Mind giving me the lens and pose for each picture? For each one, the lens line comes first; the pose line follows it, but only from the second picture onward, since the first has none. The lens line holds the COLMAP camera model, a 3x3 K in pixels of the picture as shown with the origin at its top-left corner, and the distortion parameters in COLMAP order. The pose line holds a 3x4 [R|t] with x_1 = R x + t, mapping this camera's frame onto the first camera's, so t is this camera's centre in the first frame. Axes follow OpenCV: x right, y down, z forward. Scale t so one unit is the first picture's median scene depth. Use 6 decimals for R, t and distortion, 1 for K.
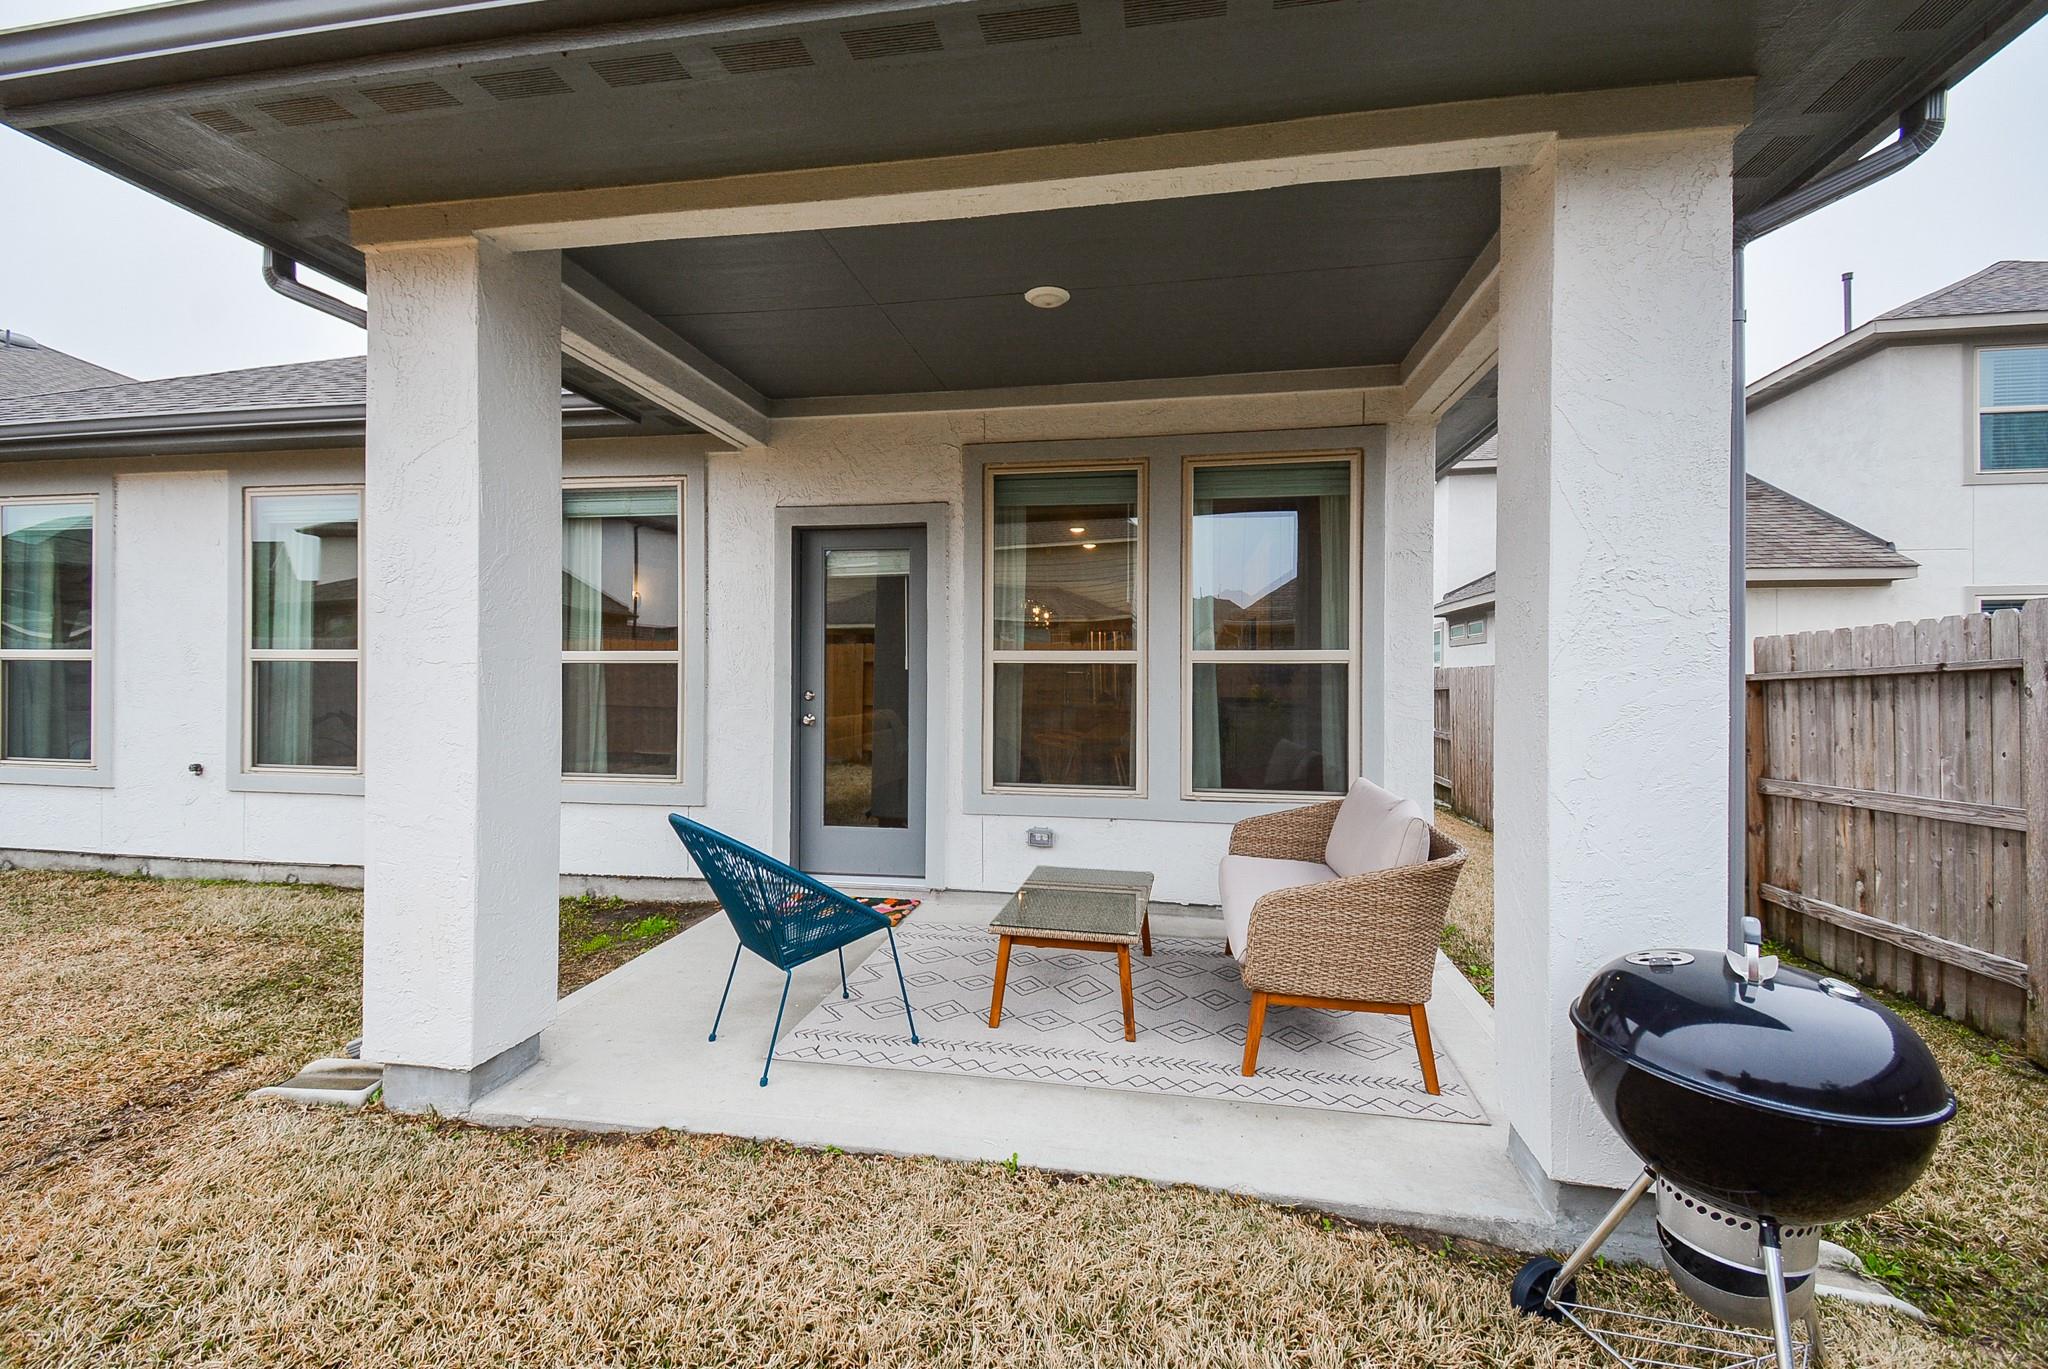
lens RADIAL K [[911.3, 0, 1011.4], [0, 911.3, 669.4], [0, 0, 1]] dist [0.026295, -0.021134]
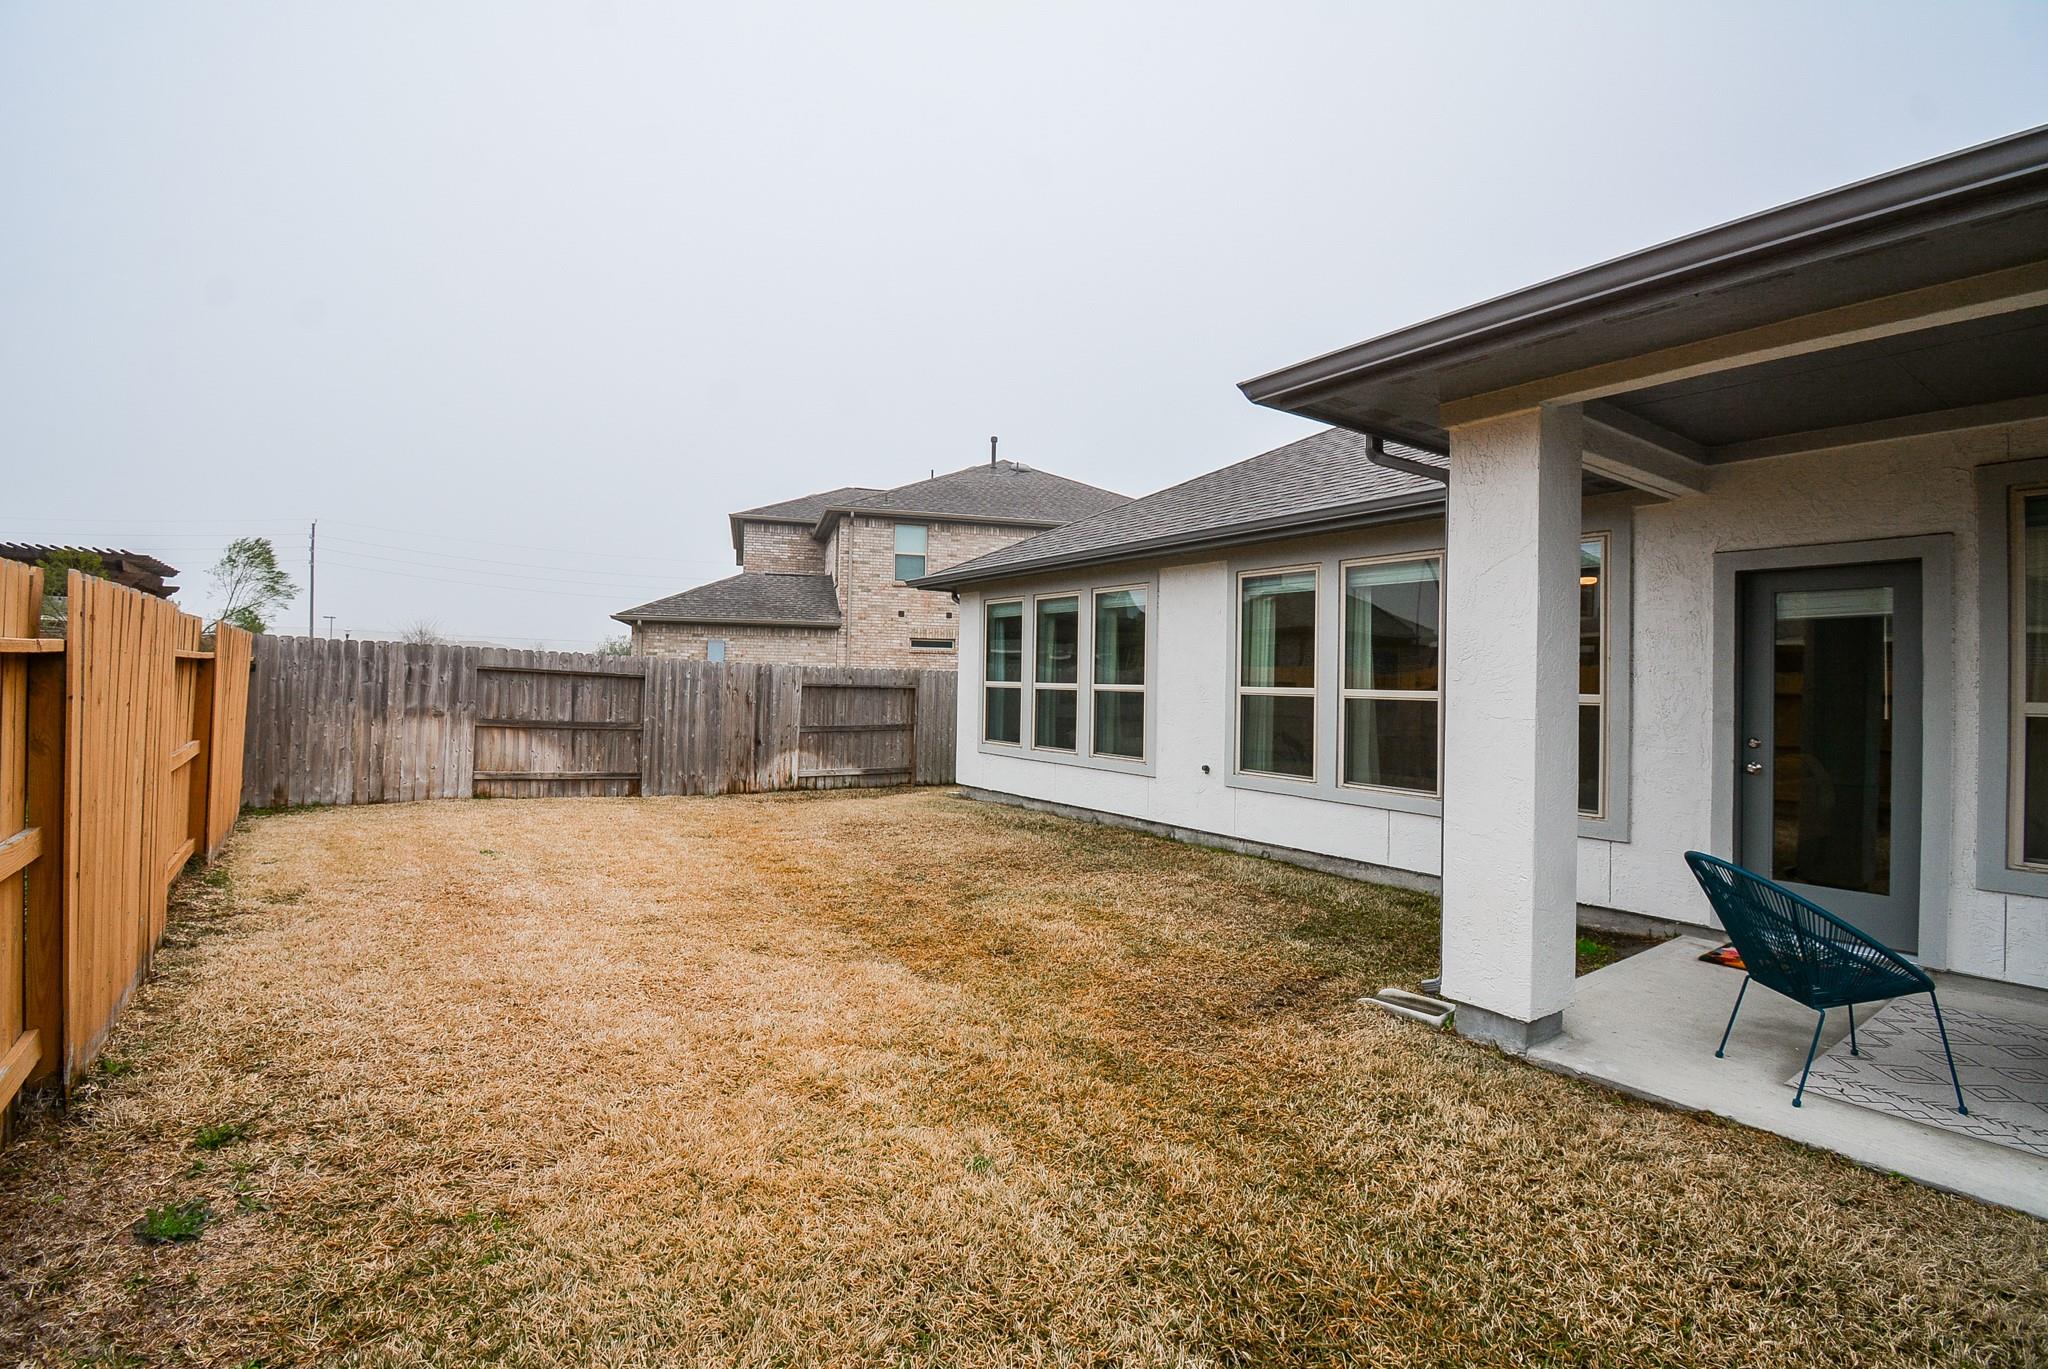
lens RADIAL K [[907.1, 0, 1011.1], [0, 907.1, 677.9], [0, 0, 1]] dist [0.001861, -0.018165]
pose [[0.695122, 0.003927, -0.718881, -0.124559], [-0.010684, 0.999931, -0.004868, -0.041791], [0.718812, 0.011065, 0.695116, -0.358170]]
